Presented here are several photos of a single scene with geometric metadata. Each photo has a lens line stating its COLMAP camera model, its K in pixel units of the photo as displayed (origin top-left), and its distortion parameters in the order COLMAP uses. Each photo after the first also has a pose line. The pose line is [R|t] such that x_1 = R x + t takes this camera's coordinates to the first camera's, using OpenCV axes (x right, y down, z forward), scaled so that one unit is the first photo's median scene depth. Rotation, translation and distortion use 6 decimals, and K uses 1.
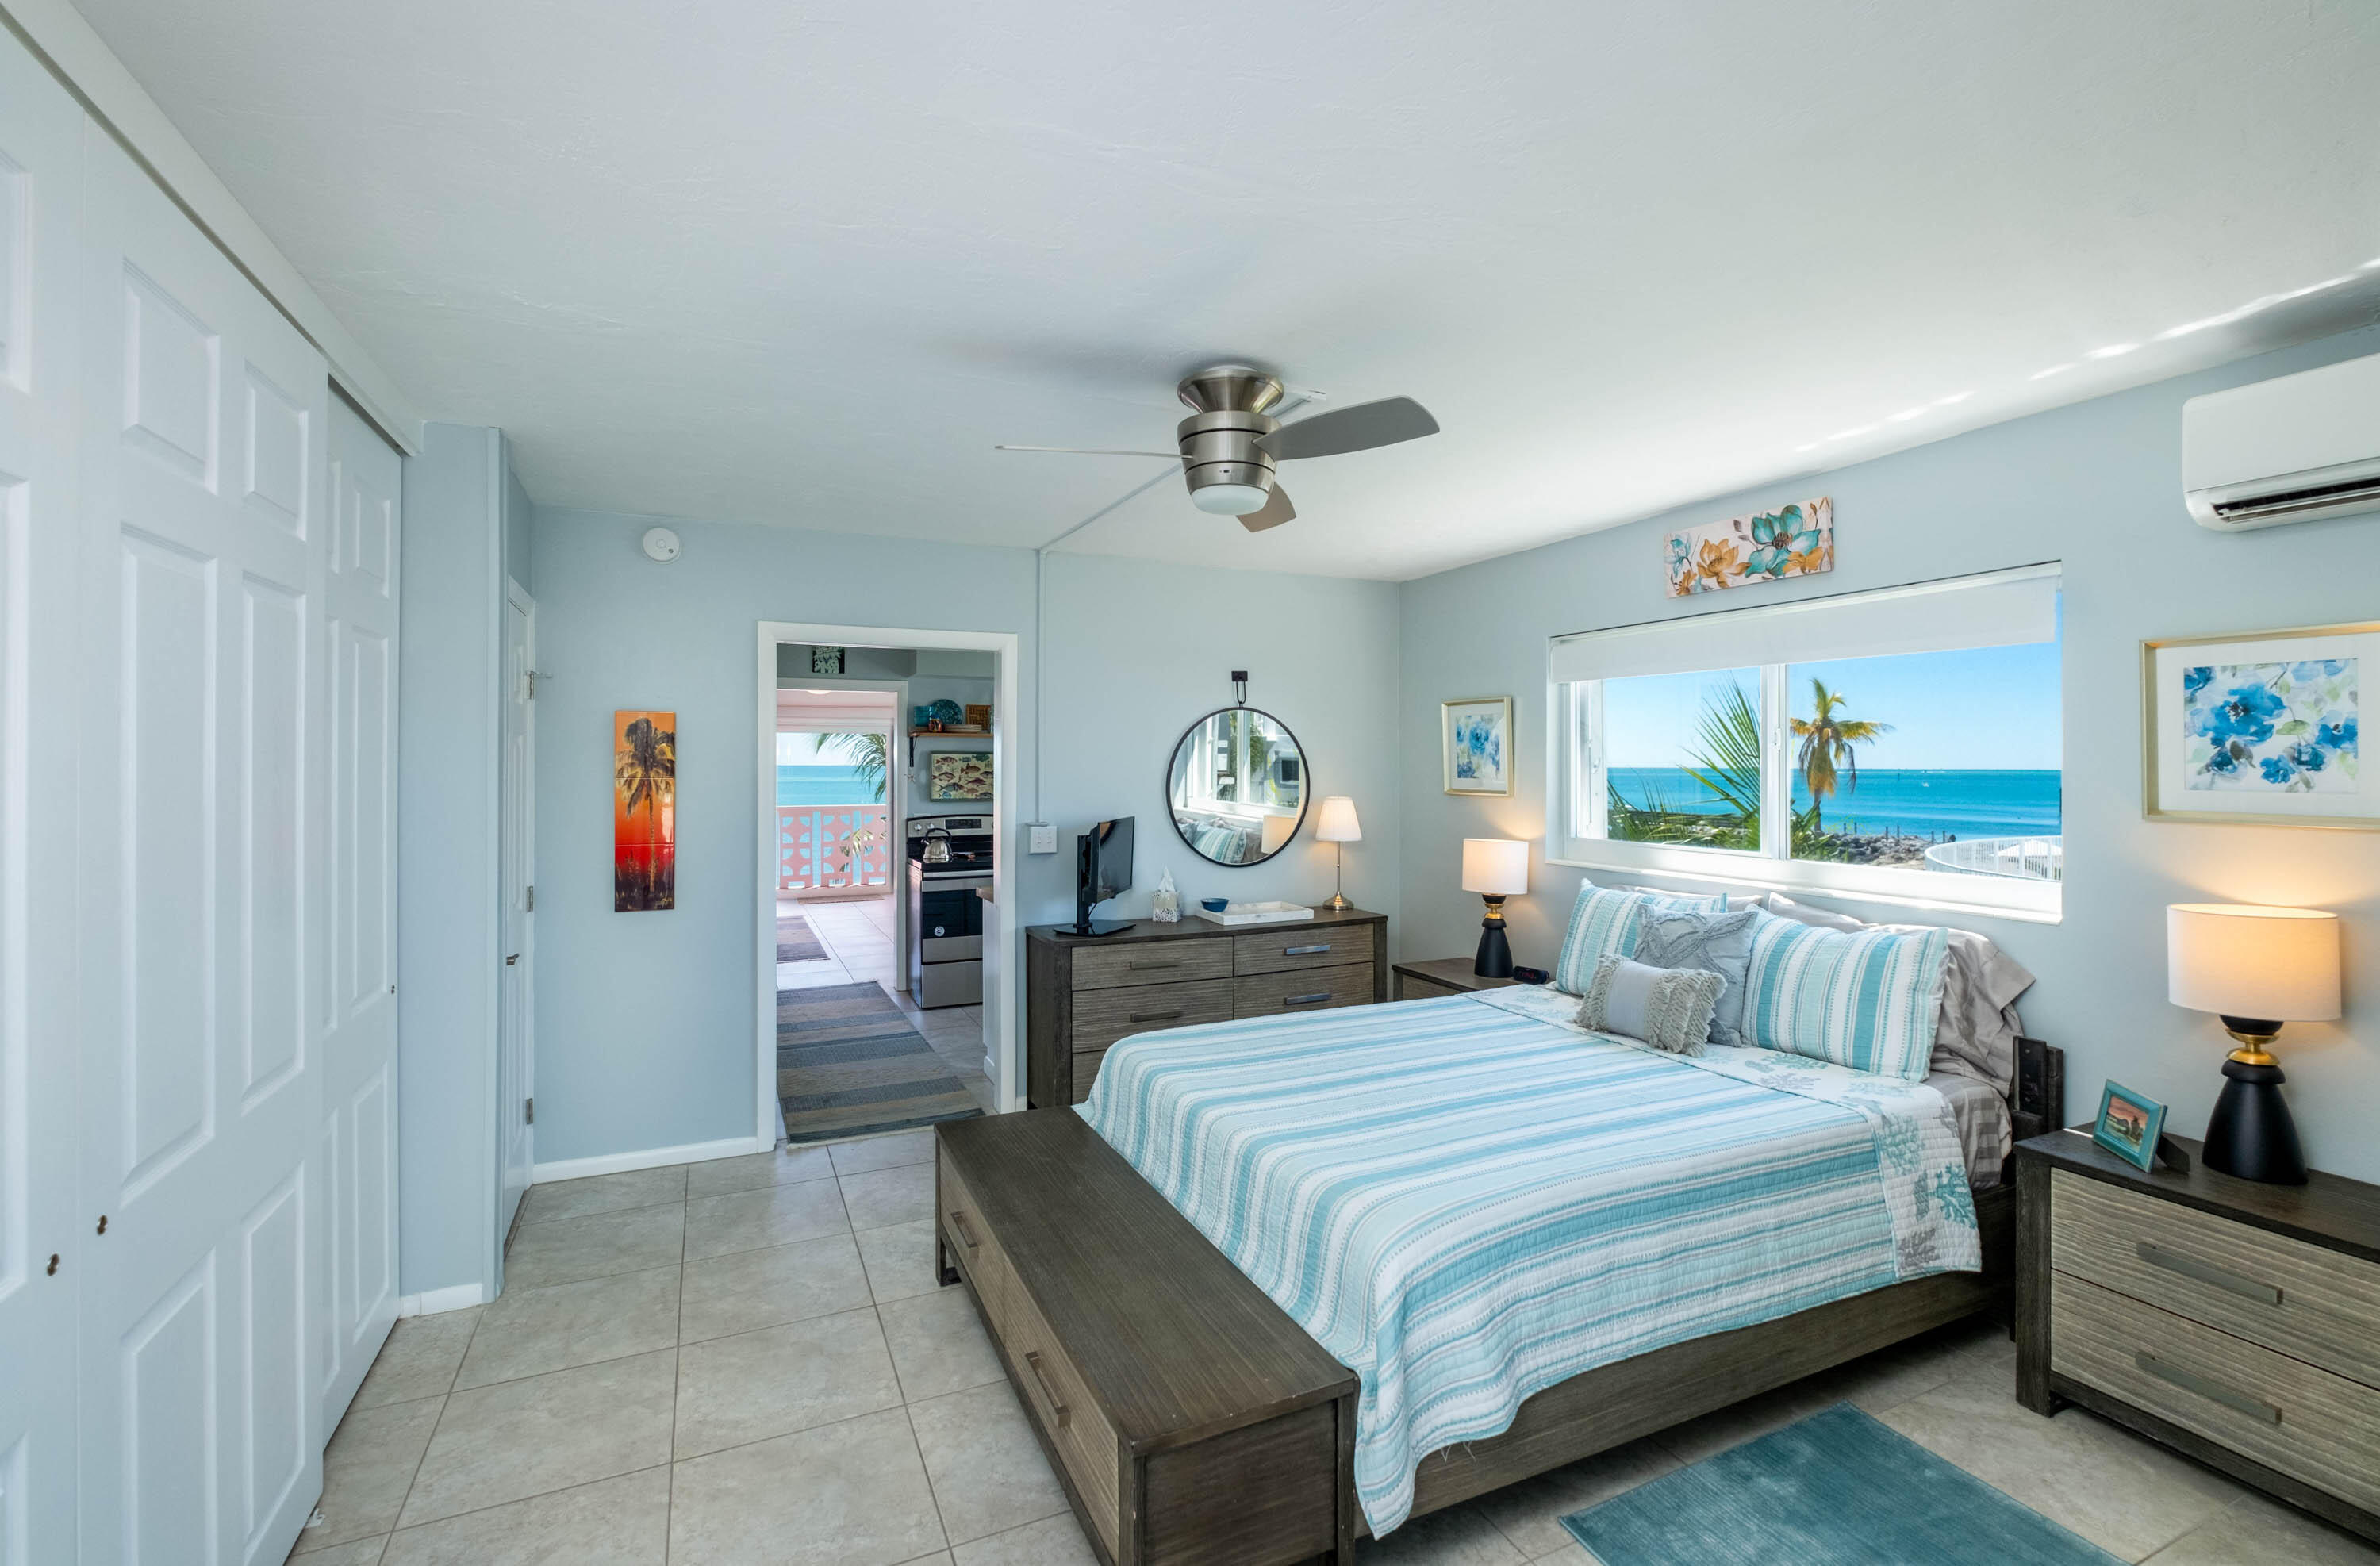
lens RADIAL K [[1034.3, 0, 1185.9], [0, 1034.3, 763.1], [0, 0, 1]] dist [-0.007549, -0.000046]
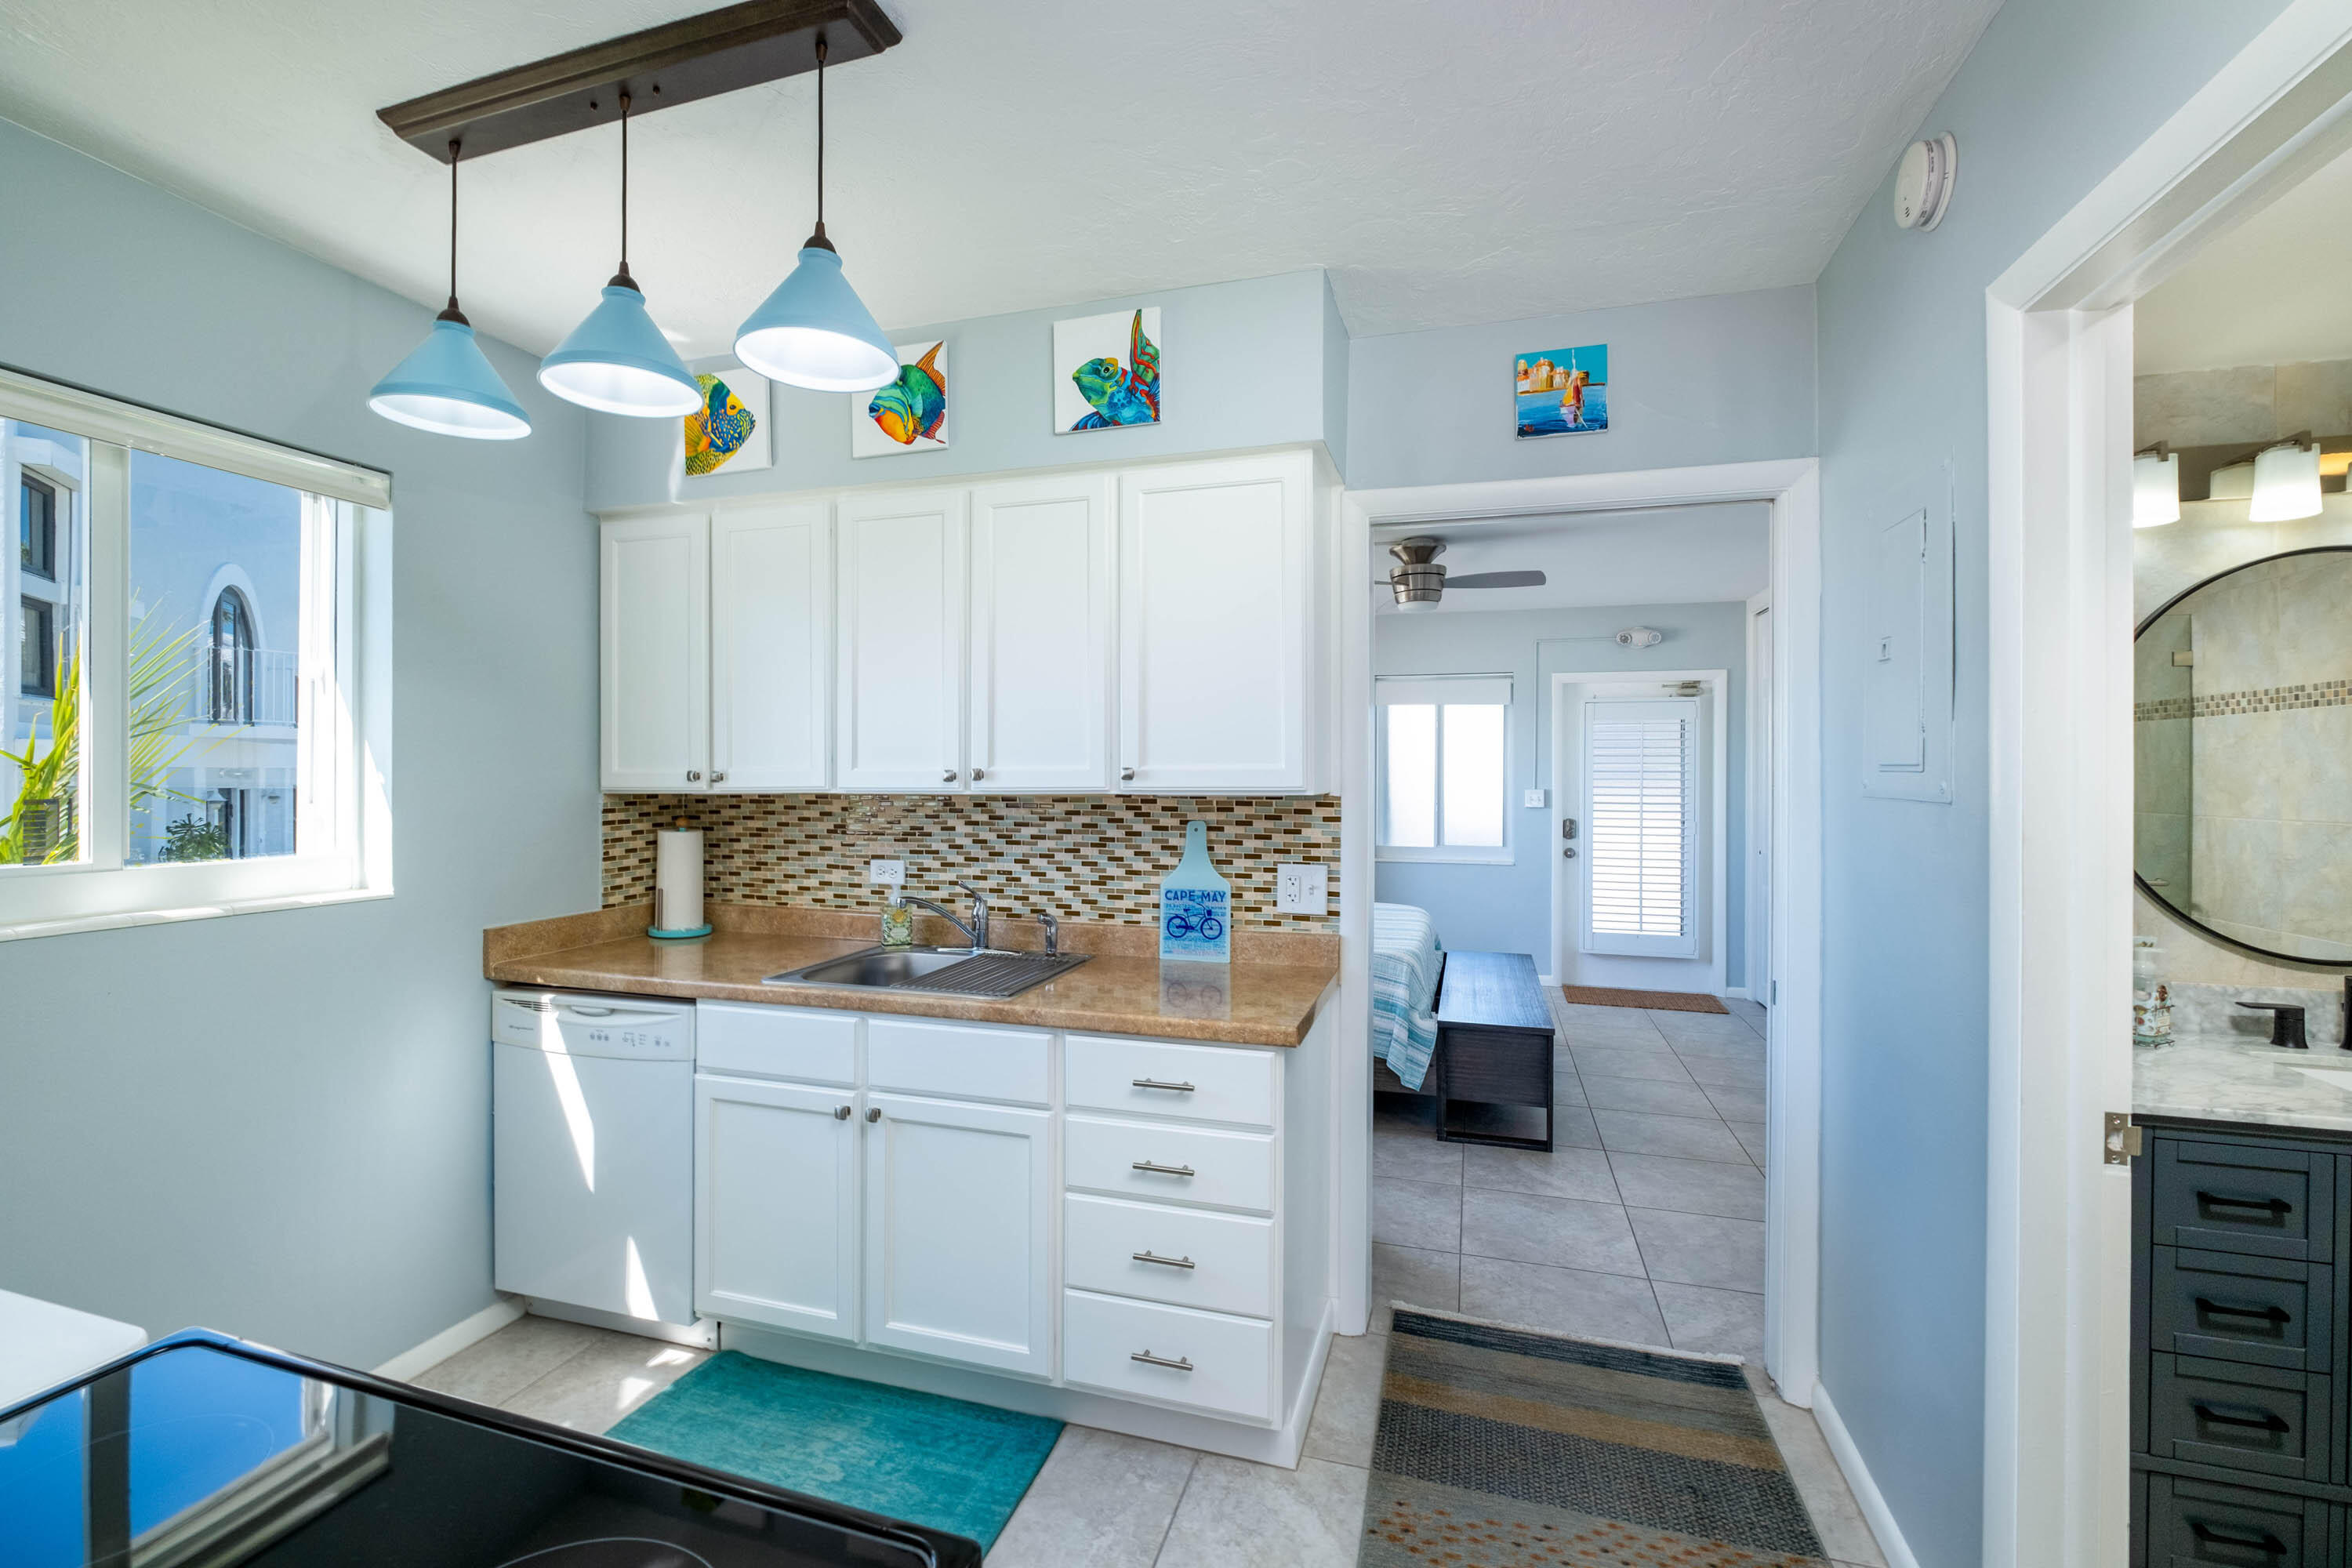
lens RADIAL K [[1022.2, 0, 1167.6], [0, 1022.2, 773.6], [0, 0, 1]] dist [-0.007549, -0.000046]
pose [[-0.753196, -0.003754, 0.657785, -0.626778], [-0.003448, 0.999993, 0.001759, 0.041745], [-0.657787, -0.000943, -0.753204, 1.999470]]
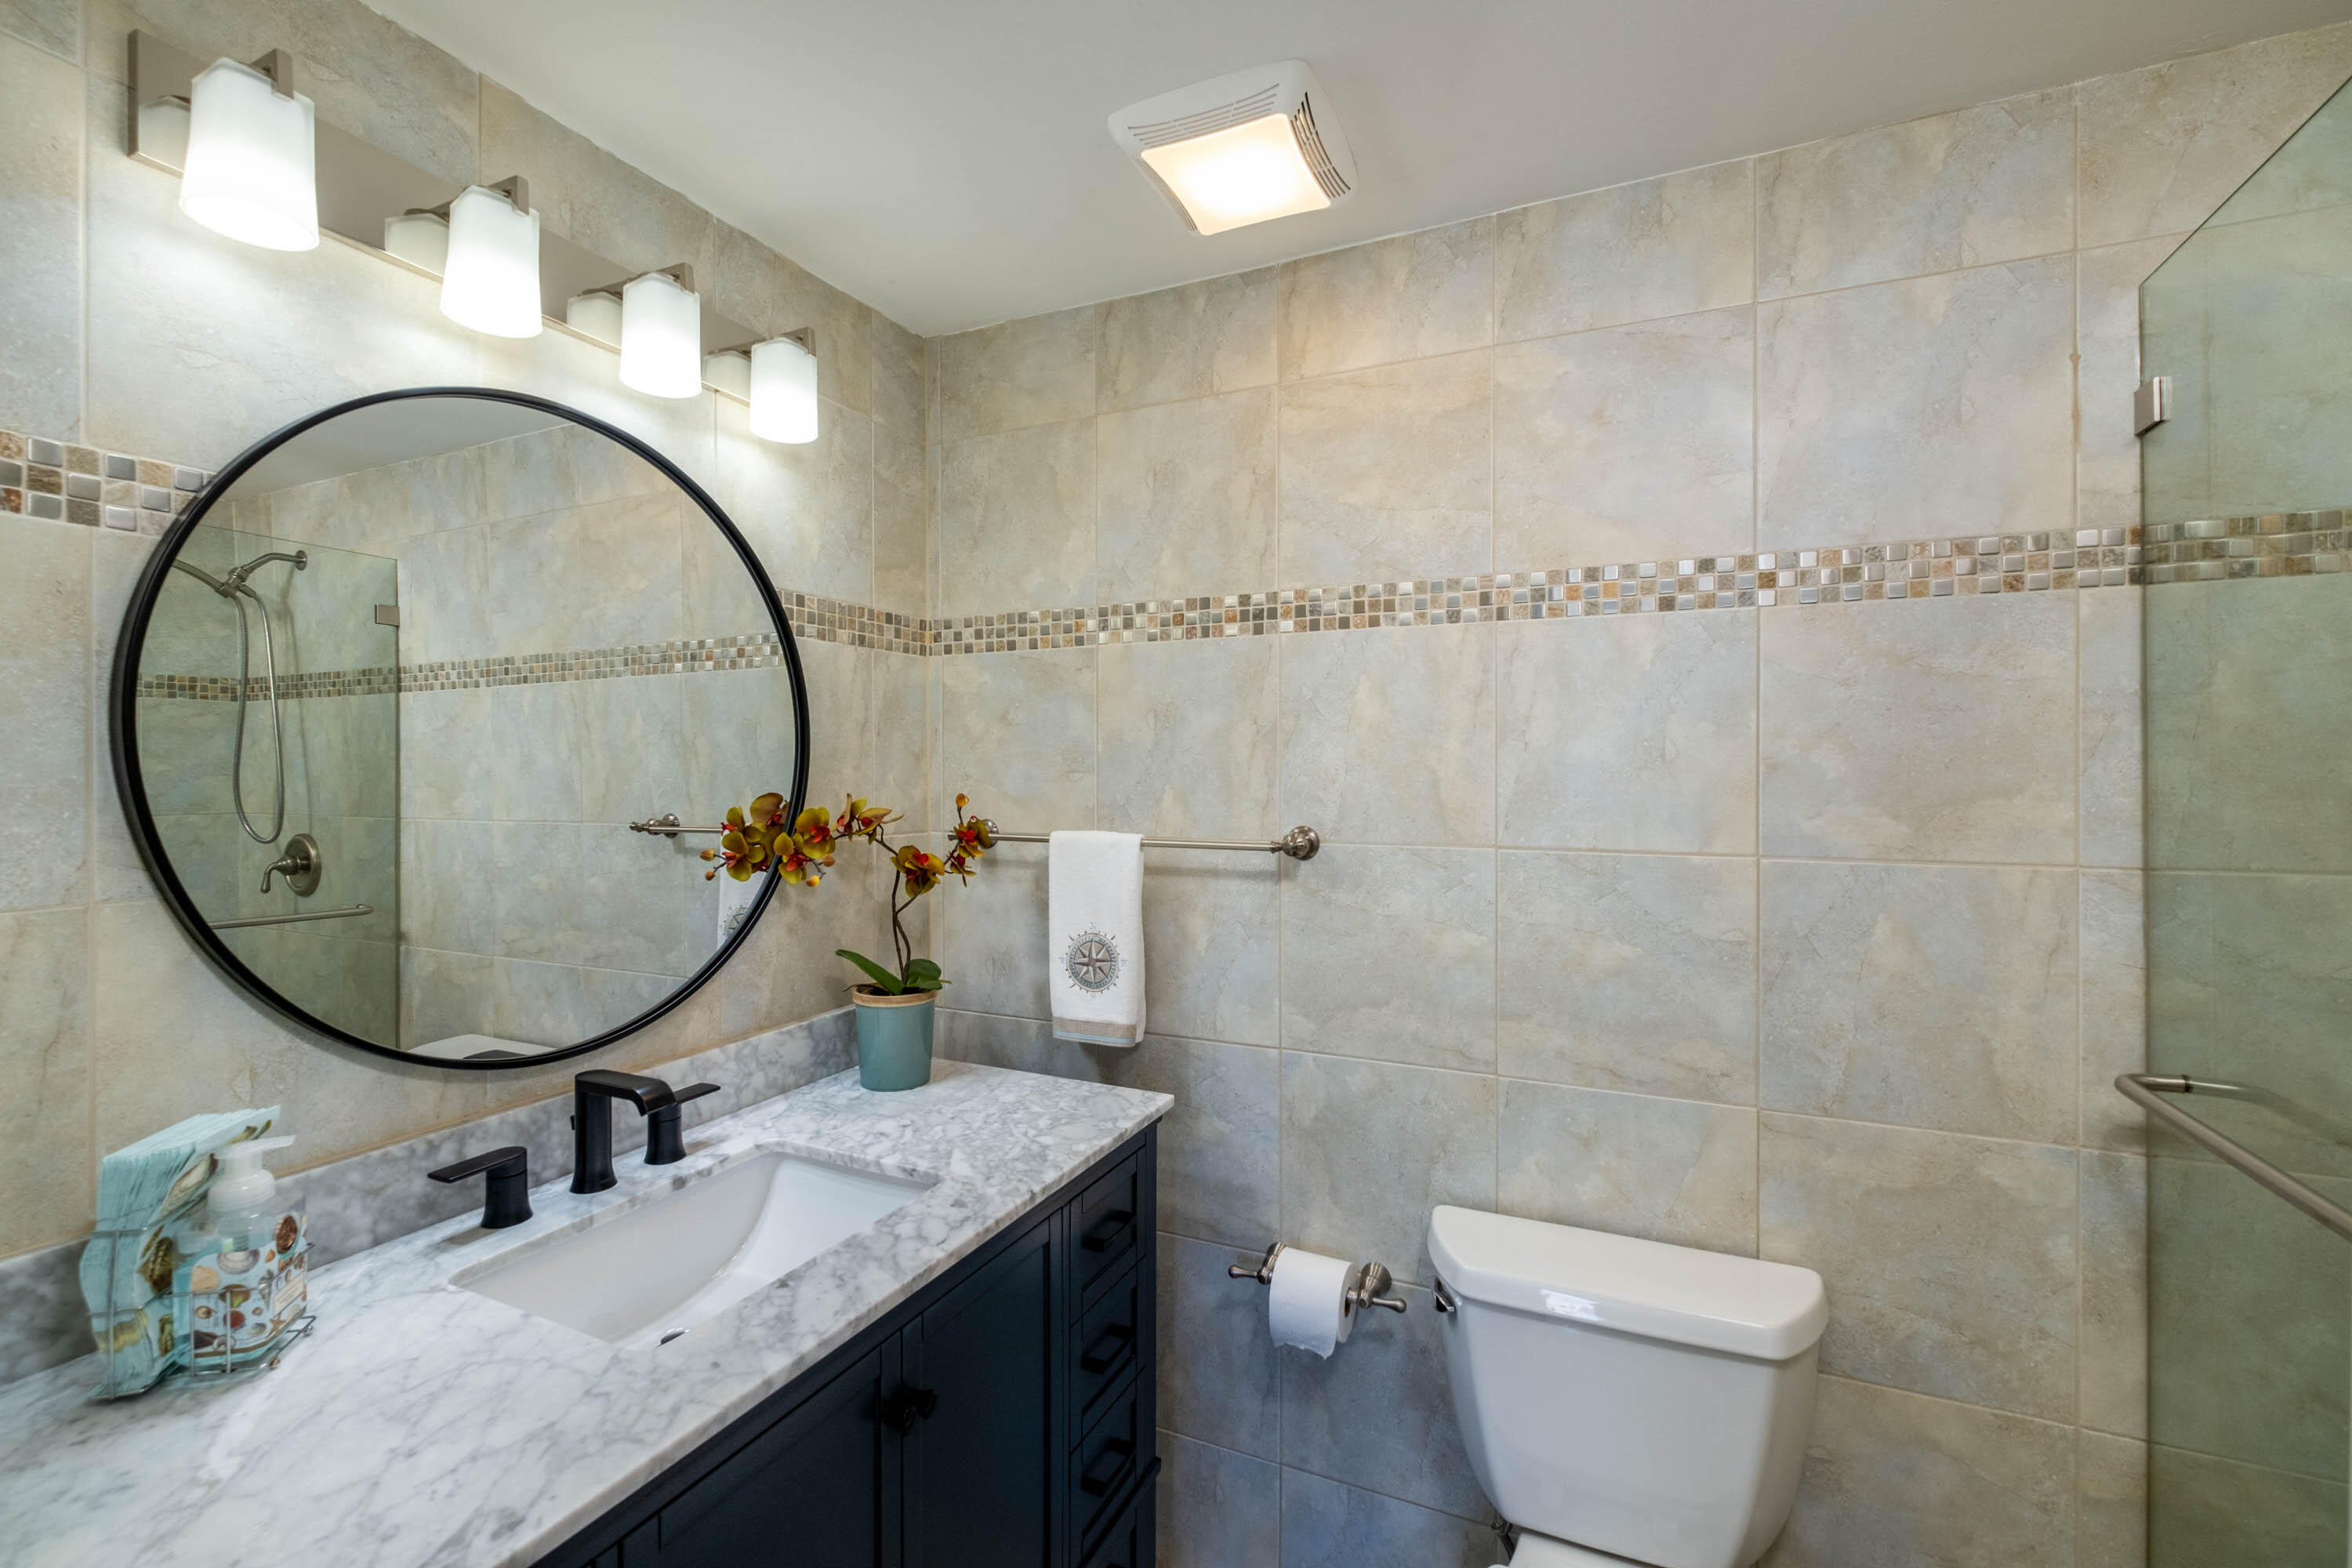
lens RADIAL K [[1022.2, 0, 1164.4], [0, 1022.2, 768.2], [0, 0, 1]] dist [-0.007549, -0.000046]
pose [[-0.766626, 0.002356, -0.642090, -0.677504], [0.001165, 0.999997, 0.002278, 0.041991], [0.642093, 0.000998, -0.766626, 1.568586]]
